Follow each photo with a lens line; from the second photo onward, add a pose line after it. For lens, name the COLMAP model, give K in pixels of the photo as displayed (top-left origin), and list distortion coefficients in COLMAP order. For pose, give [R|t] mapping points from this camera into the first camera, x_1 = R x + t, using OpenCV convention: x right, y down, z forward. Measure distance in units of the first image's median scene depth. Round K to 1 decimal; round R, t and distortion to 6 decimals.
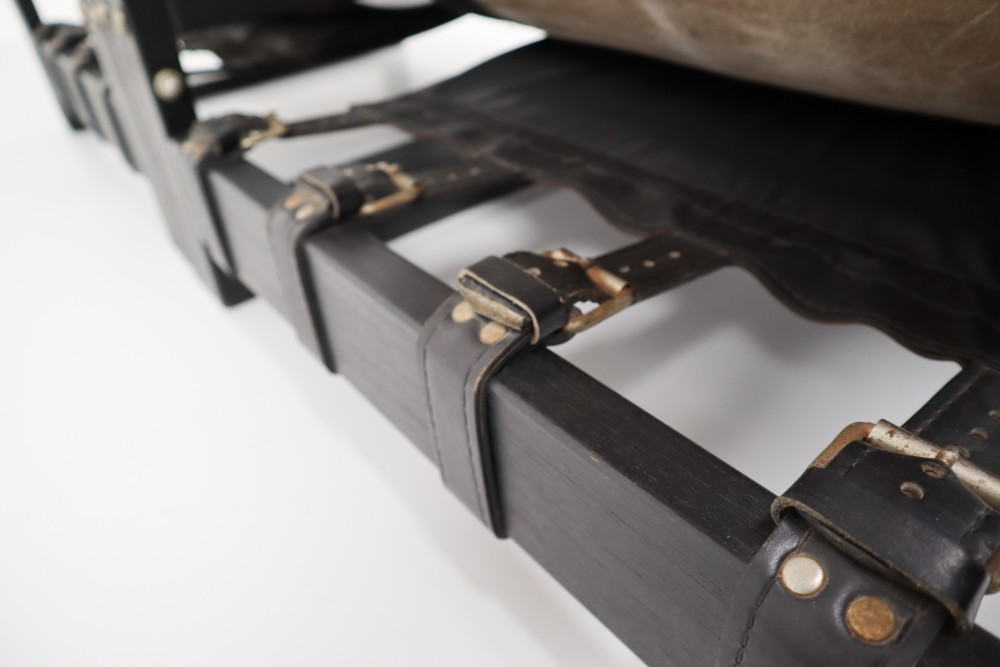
lens RADIAL K [[710.1, 0, 500.0], [0, 710.1, 333.5], [0, 0, 1]] dist [-0.083198, 0.002806]
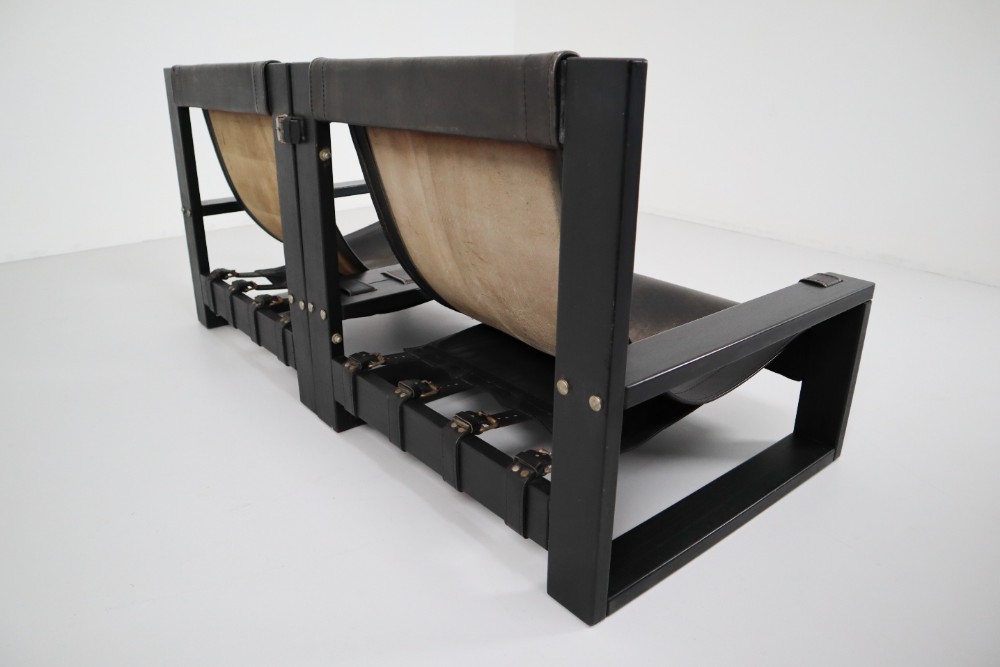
lens RADIAL K [[710.1, 0, 500.0], [0, 710.1, 333.5], [0, 0, 1]] dist [-0.083198, 0.002806]
pose [[0.995982, 0.071017, 0.054558, -0.047525], [-0.055215, 0.966610, -0.250233, 0.436932], [-0.070507, 0.246215, 0.966647, -2.864856]]
